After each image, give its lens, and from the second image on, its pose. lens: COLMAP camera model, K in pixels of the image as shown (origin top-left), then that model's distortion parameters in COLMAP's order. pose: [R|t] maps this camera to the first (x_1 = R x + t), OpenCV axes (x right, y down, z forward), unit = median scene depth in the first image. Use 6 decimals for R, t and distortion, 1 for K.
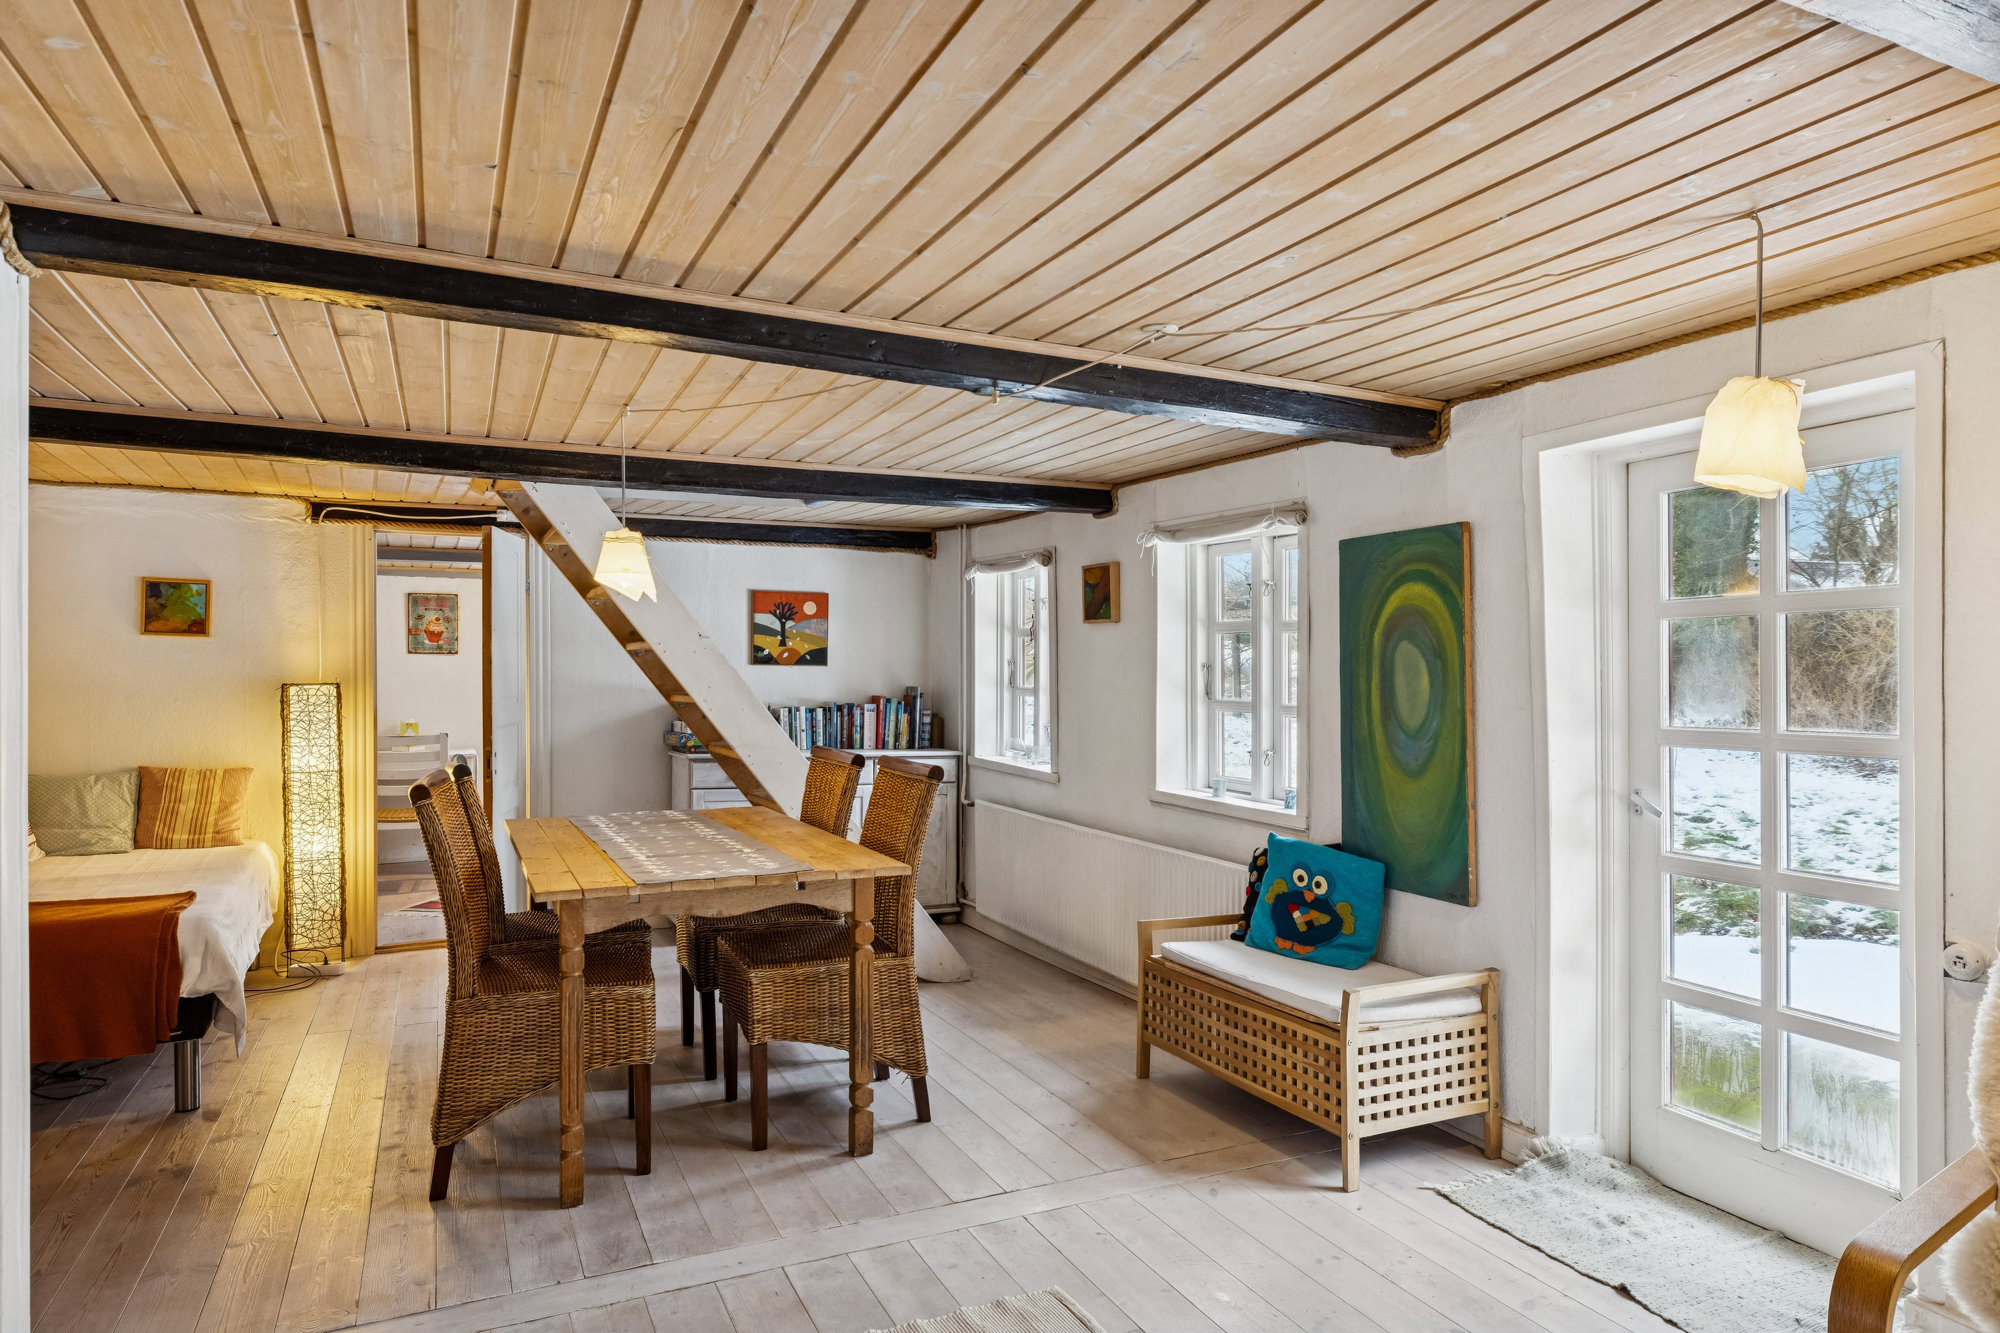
lens RADIAL K [[1196.6, 0, 998.4], [0, 1196.6, 689.0], [0, 0, 1]] dist [-0.000470, 0.000514]
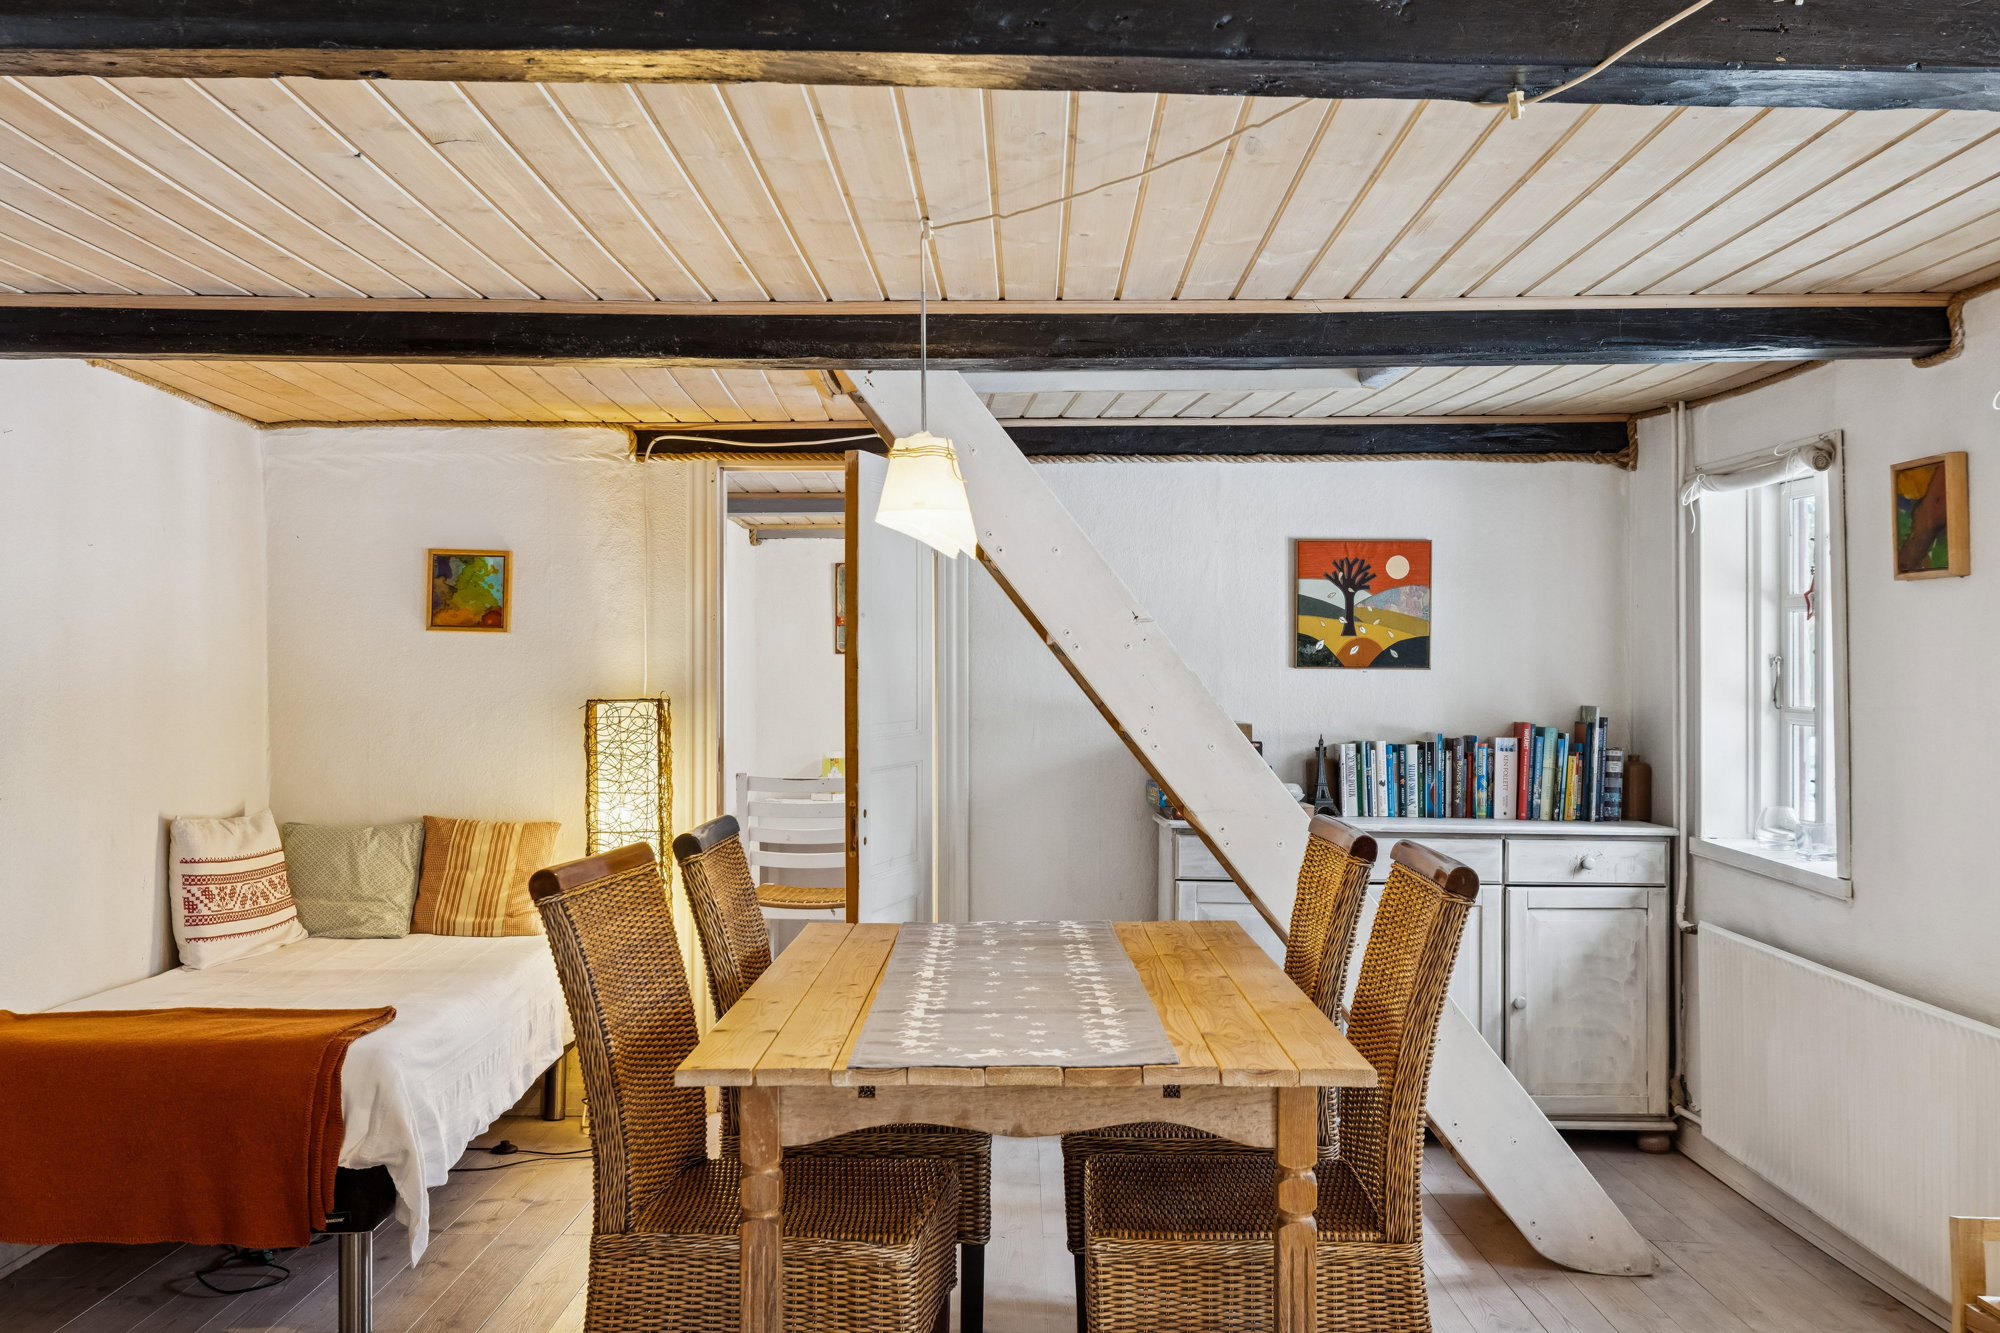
lens RADIAL K [[1907.9, 0, 1000.0], [0, 1907.9, 666.5], [0, 0, 1]] dist [0.001631, 0.002266]
pose [[0.901741, -0.006044, -0.432235, 0.079426], [-0.003027, 0.999789, -0.020297, -0.002075], [0.432267, 0.019611, 0.901533, 0.129661]]
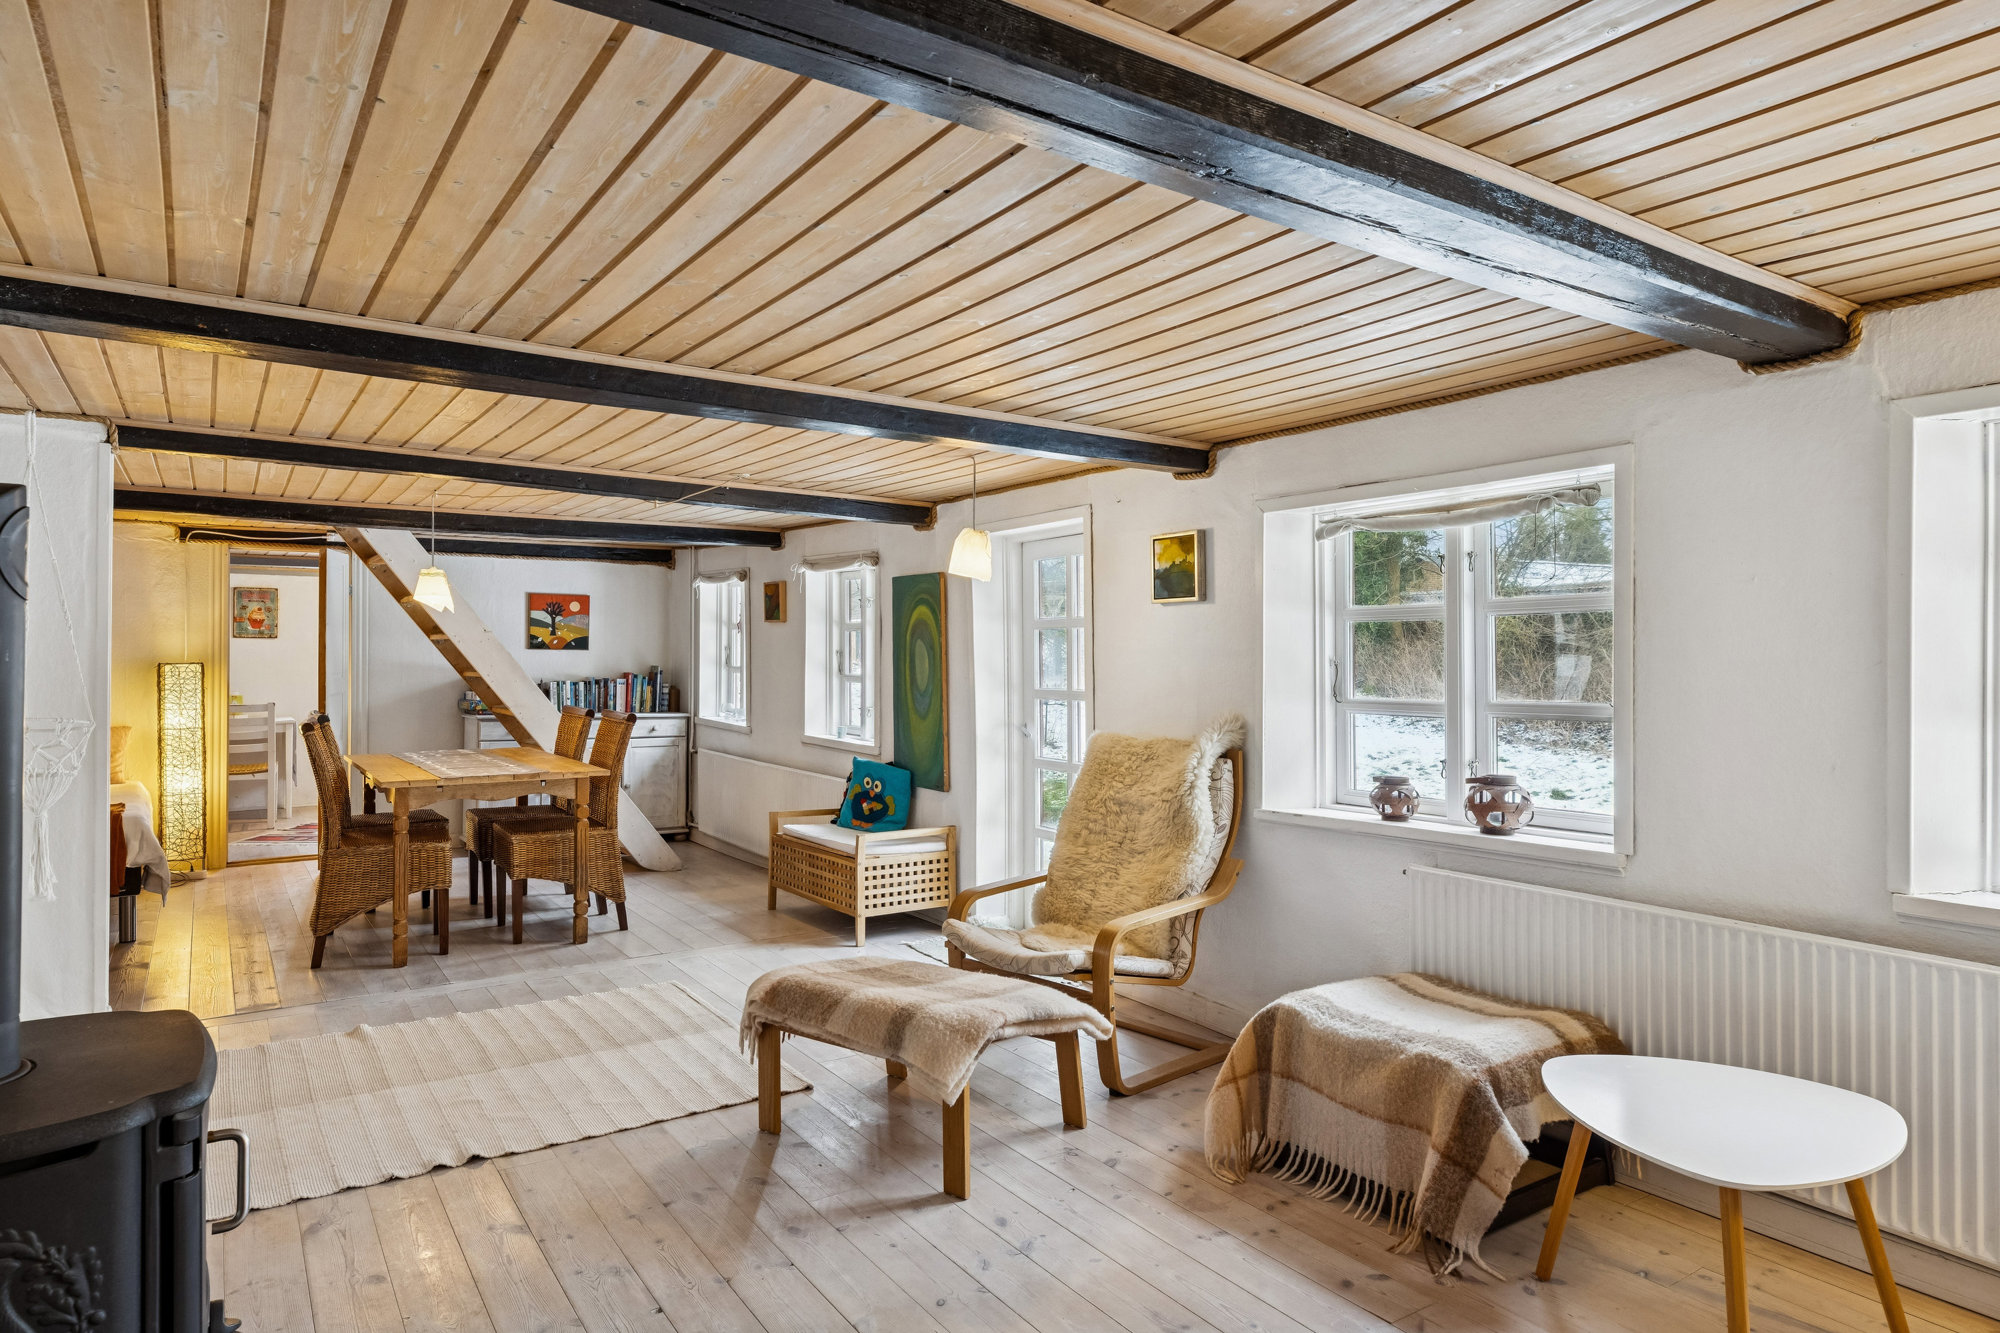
lens RADIAL K [[1188.0, 0, 995.7], [0, 1188.0, 653.4], [0, 0, 1]] dist [-0.001841, 0.000027]
pose [[0.988400, 0.002723, 0.151848, 0.131212], [-0.000854, 0.999923, -0.012370, 0.000372], [-0.151870, 0.012097, 0.988326, -0.470164]]
